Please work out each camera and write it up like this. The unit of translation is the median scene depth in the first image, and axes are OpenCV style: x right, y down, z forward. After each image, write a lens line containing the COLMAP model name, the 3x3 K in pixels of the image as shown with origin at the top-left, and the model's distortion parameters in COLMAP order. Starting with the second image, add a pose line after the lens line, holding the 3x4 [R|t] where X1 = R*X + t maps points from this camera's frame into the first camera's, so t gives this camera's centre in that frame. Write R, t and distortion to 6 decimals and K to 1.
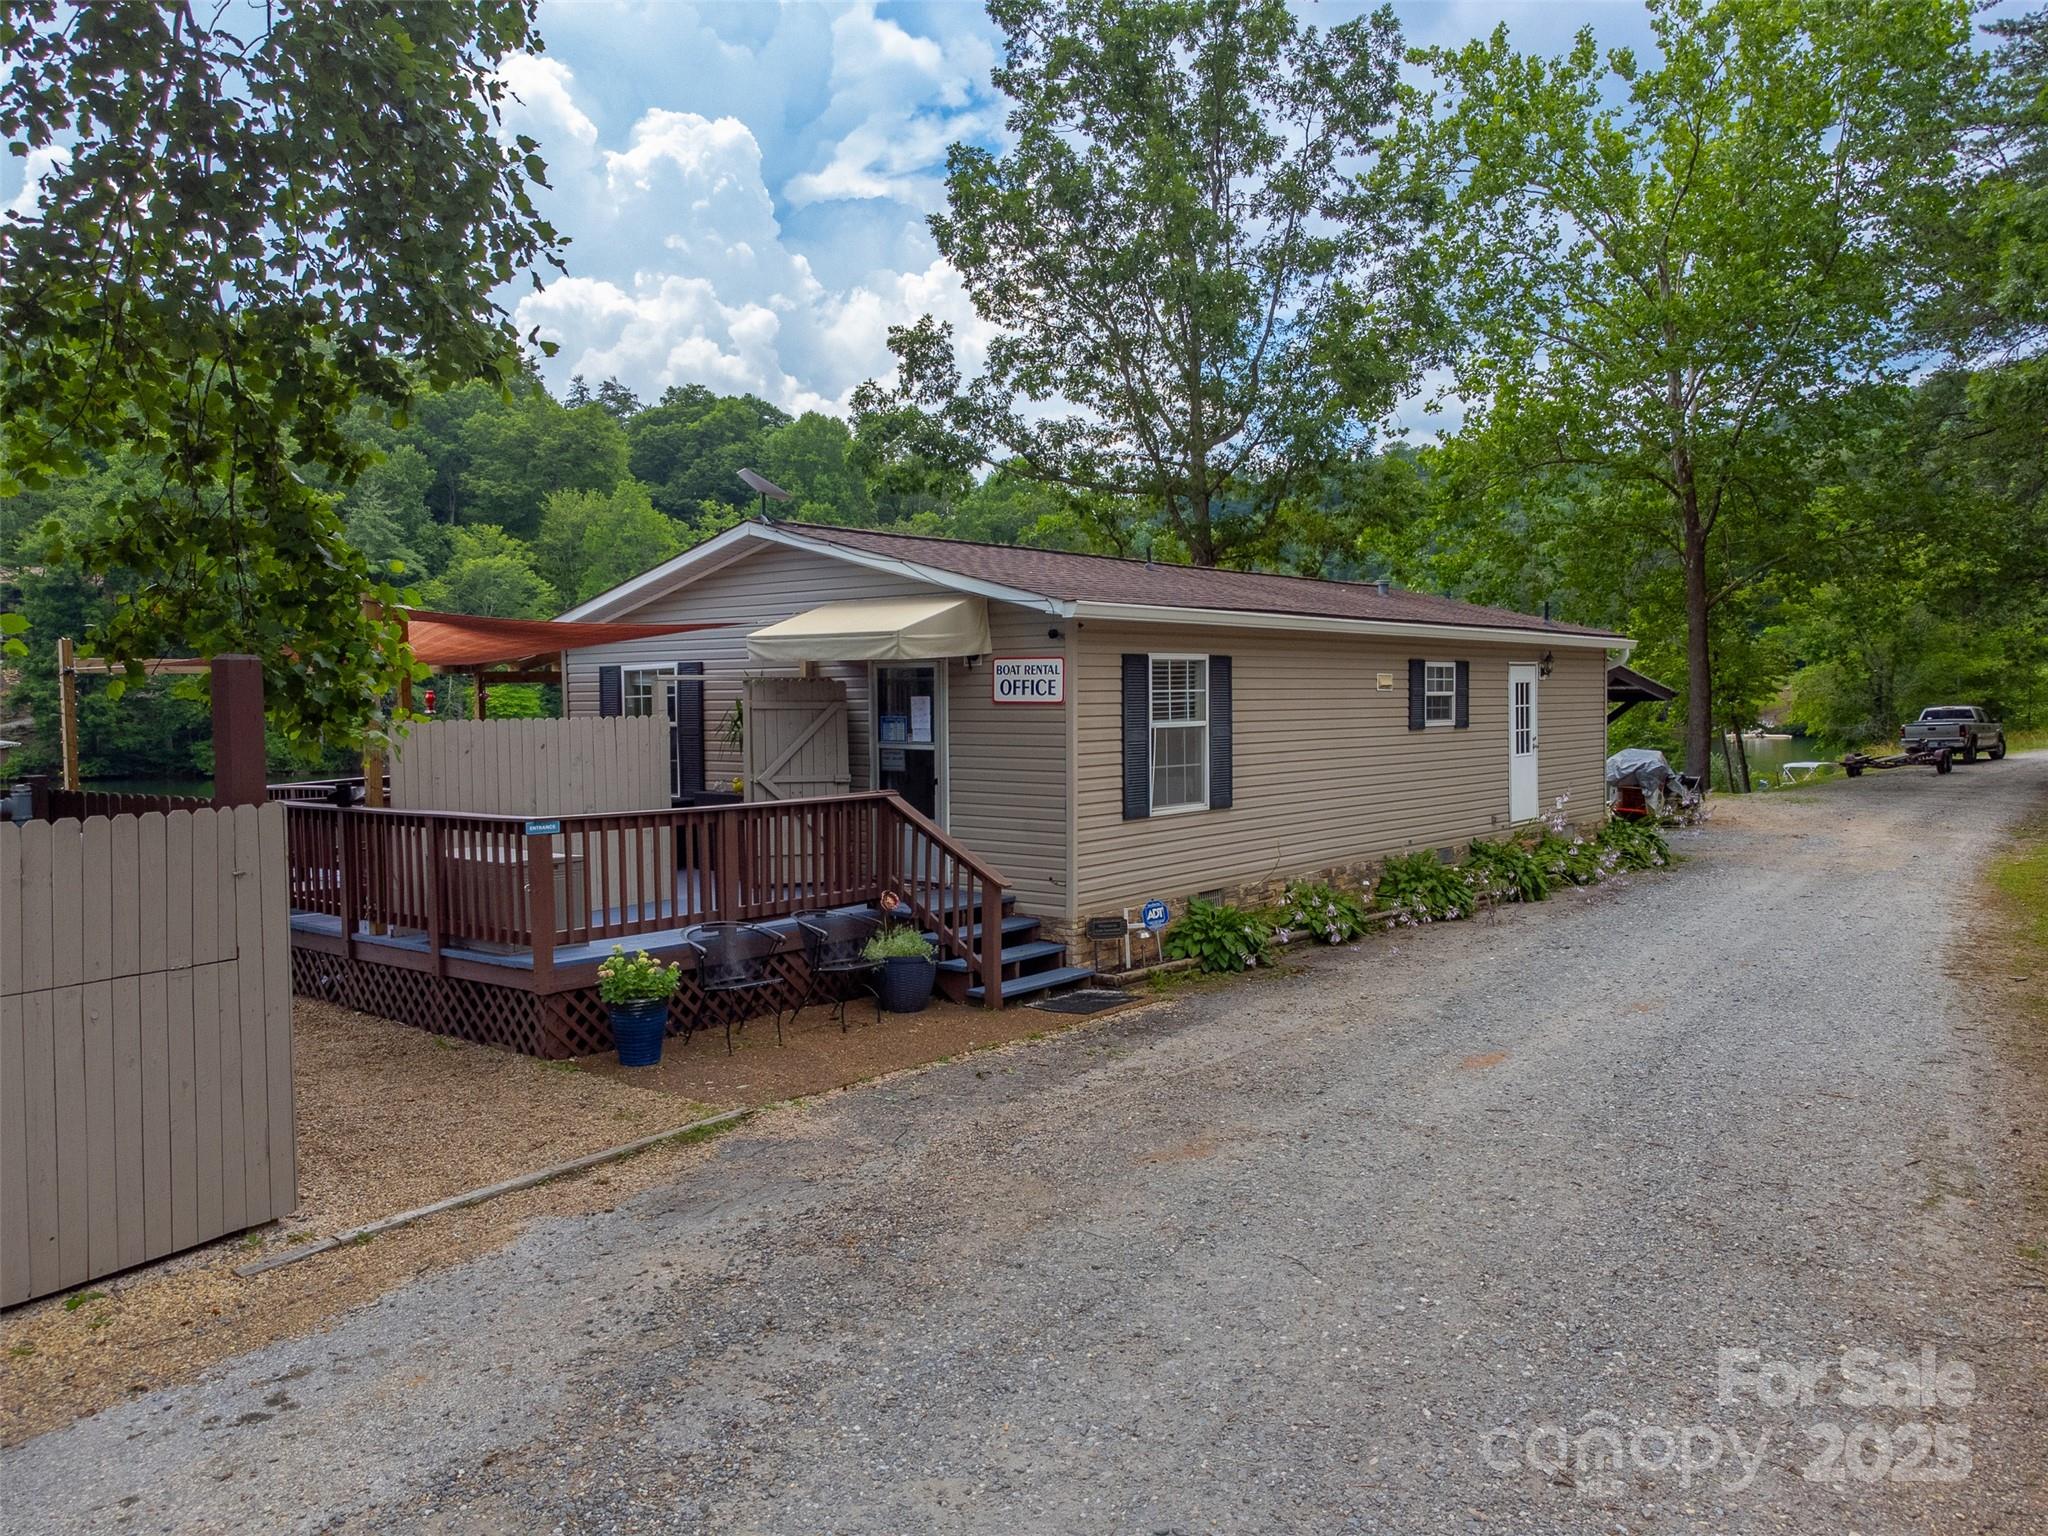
lens RADIAL K [[1522.6, 0, 1034.2], [0, 1522.6, 767.7], [0, 0, 1]] dist [0.023977, -0.011465]
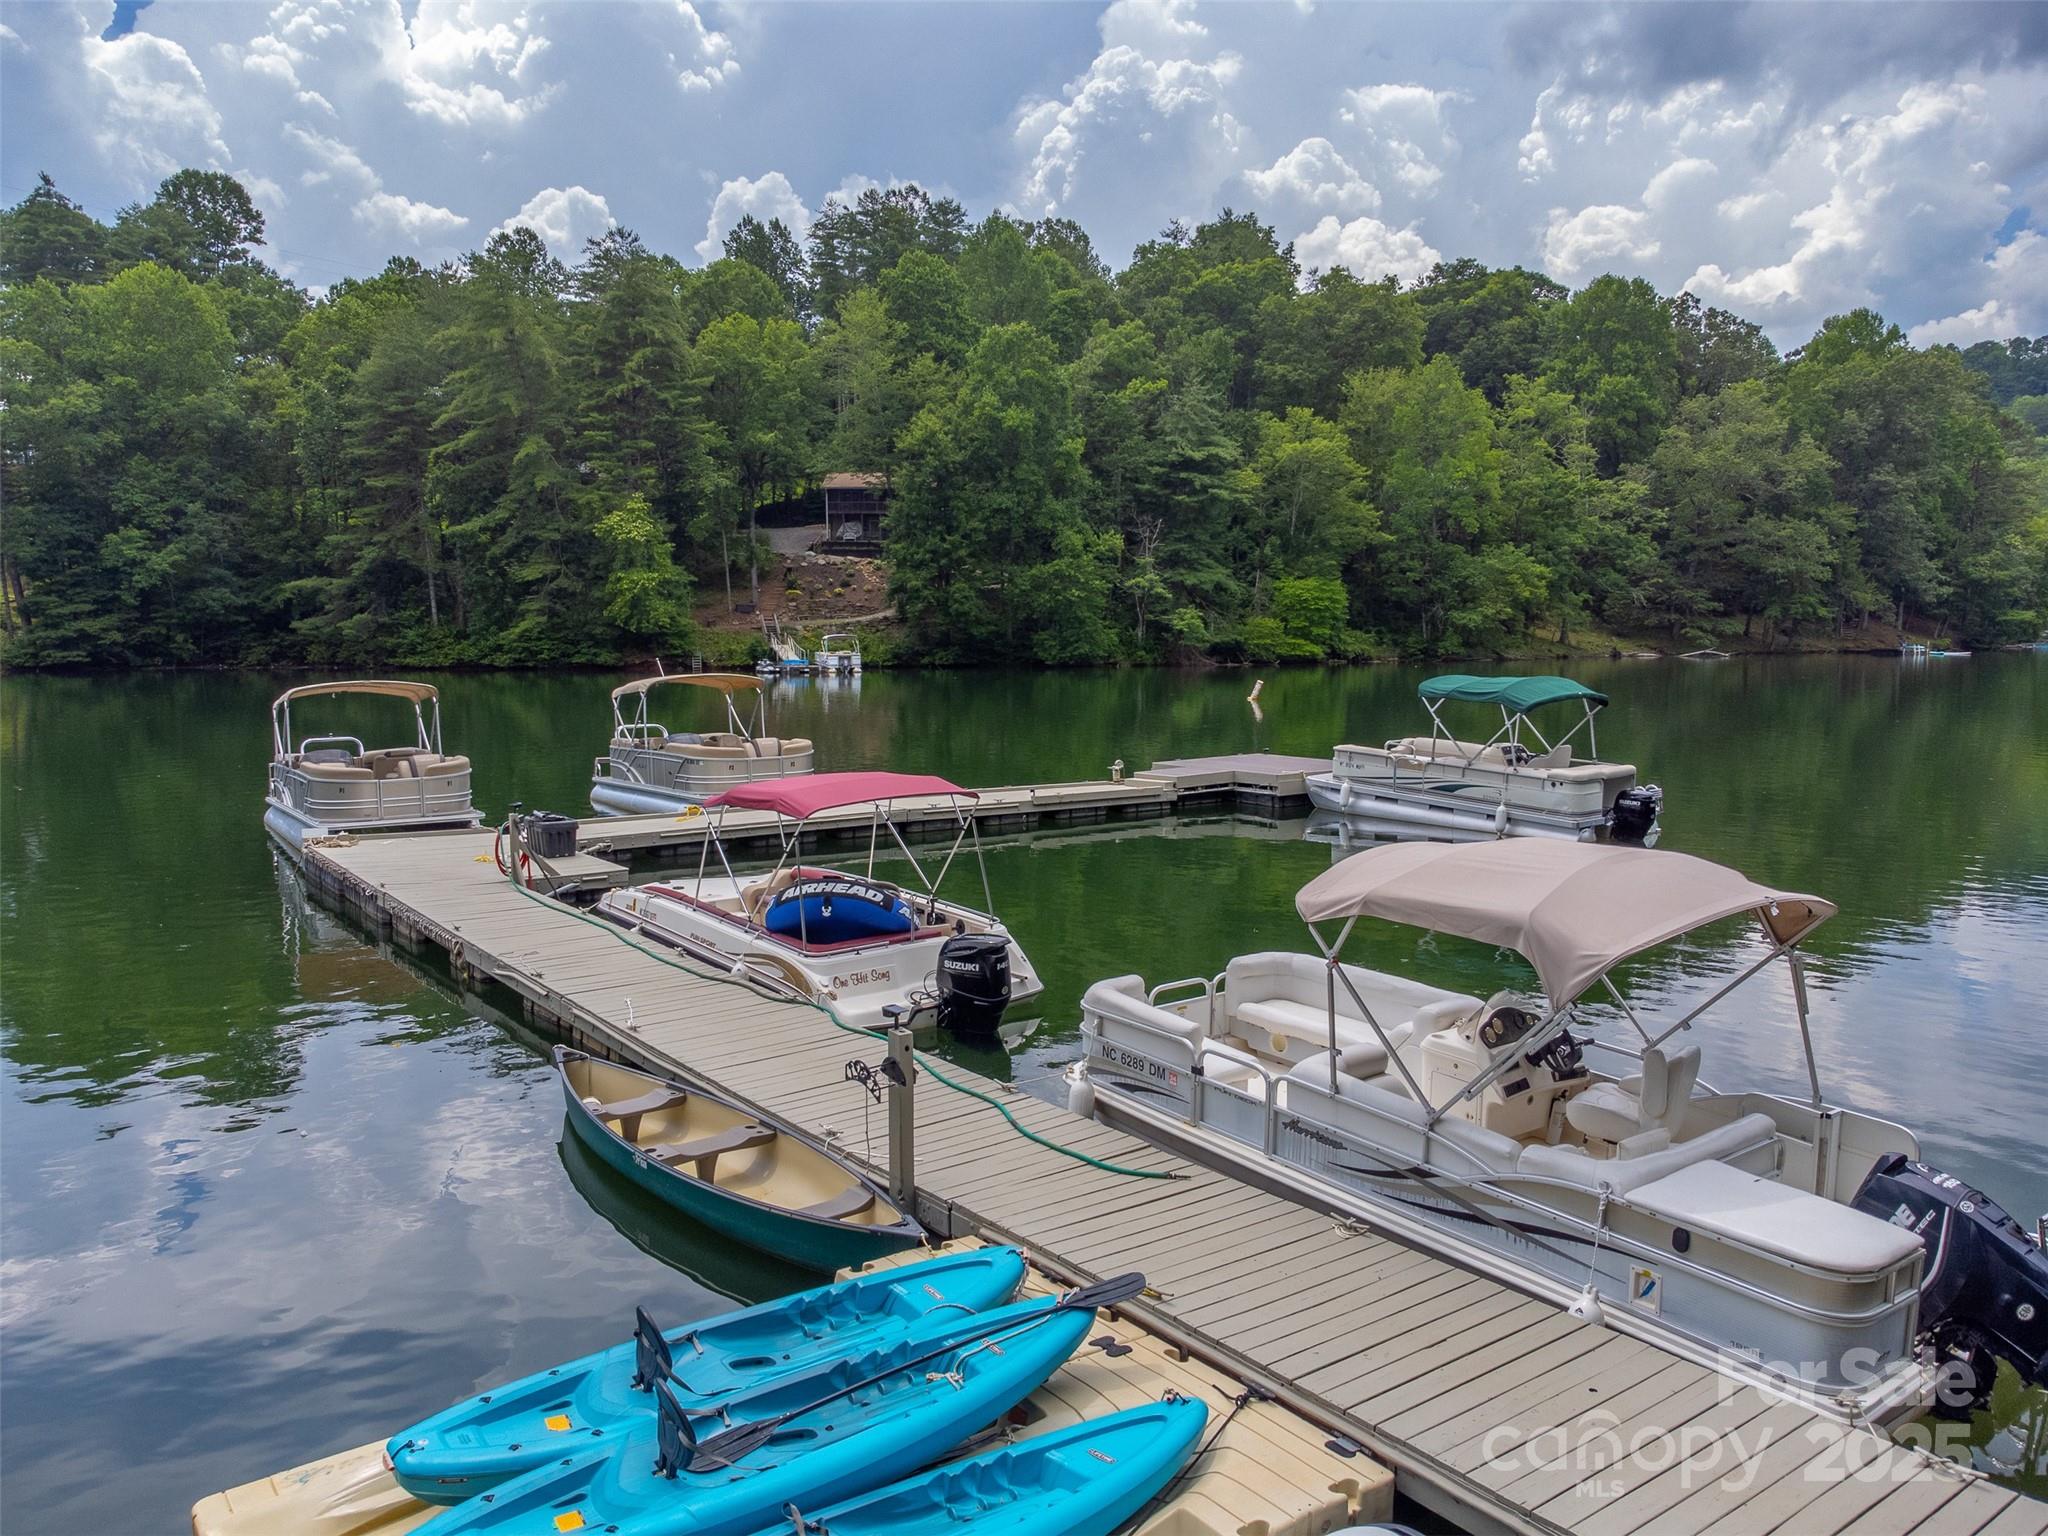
lens RADIAL K [[1522.6, 0, 1028.3], [0, 1522.6, 761.6], [0, 0, 1]] dist [0.023977, -0.011465]
pose [[0.922960, 0.037631, -0.383052, -0.139634], [-0.020555, 0.998608, 0.048577, 0.017370], [0.384347, -0.036961, 0.922449, 0.052367]]
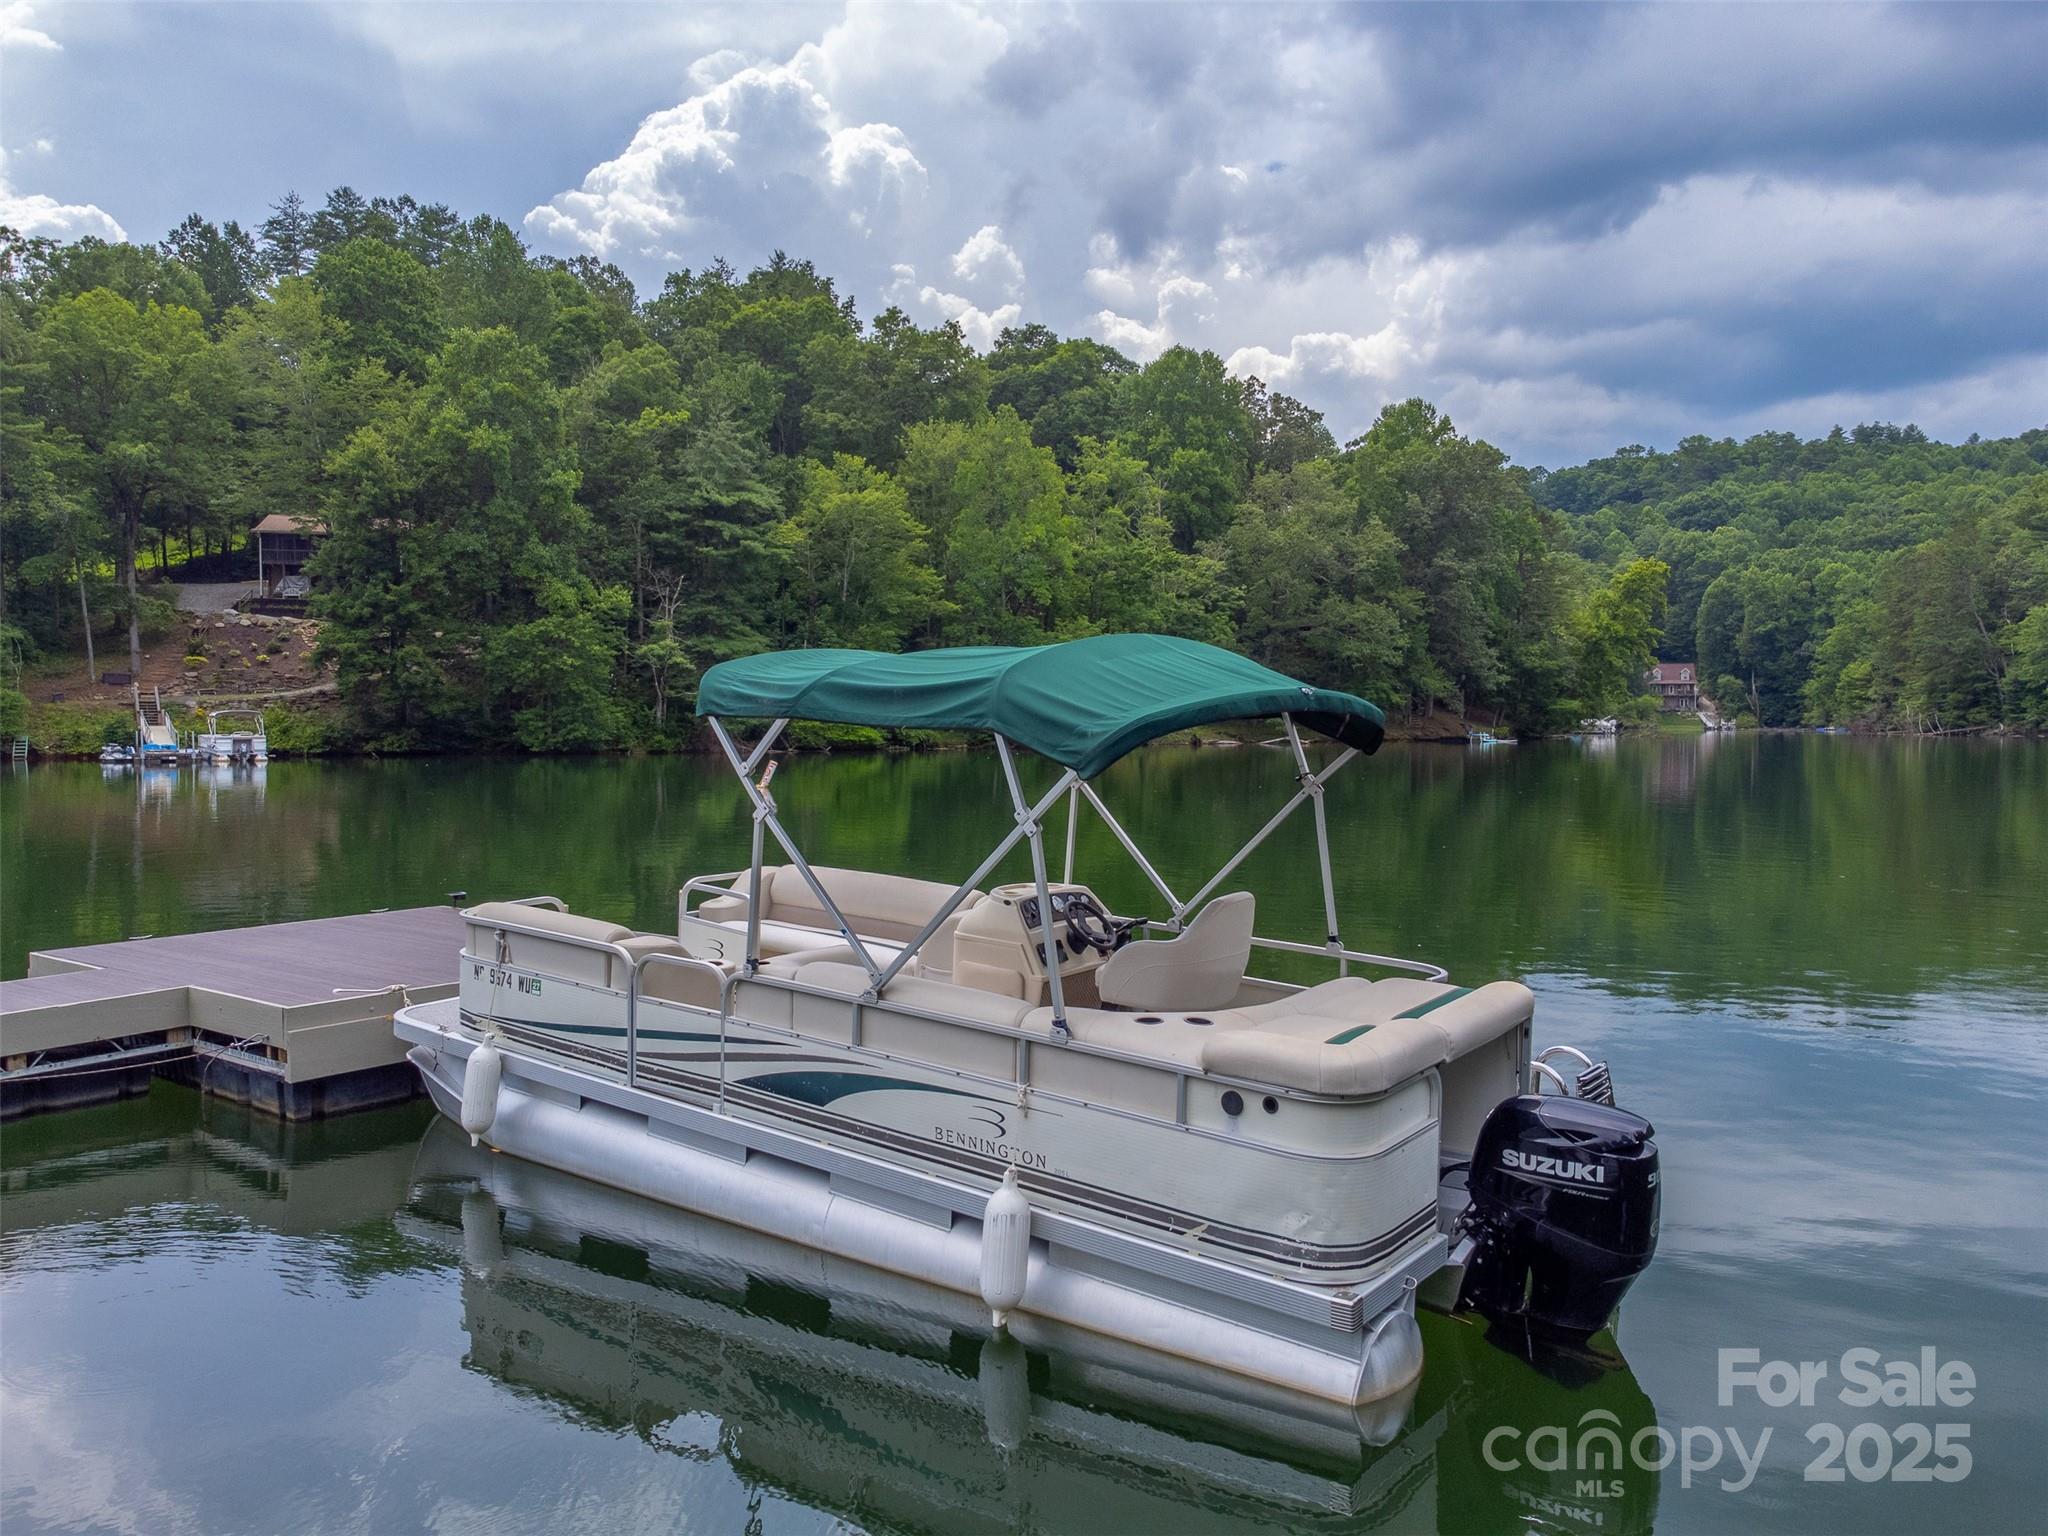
lens RADIAL K [[1522.6, 0, 1026.0], [0, 1522.6, 755.6], [0, 0, 1]] dist [0.023977, -0.011465]
pose [[0.991053, 0.008557, -0.133192, -0.151391], [-0.011866, 0.999640, -0.024067, 0.020023], [0.132938, 0.025432, 0.990798, 0.204504]]
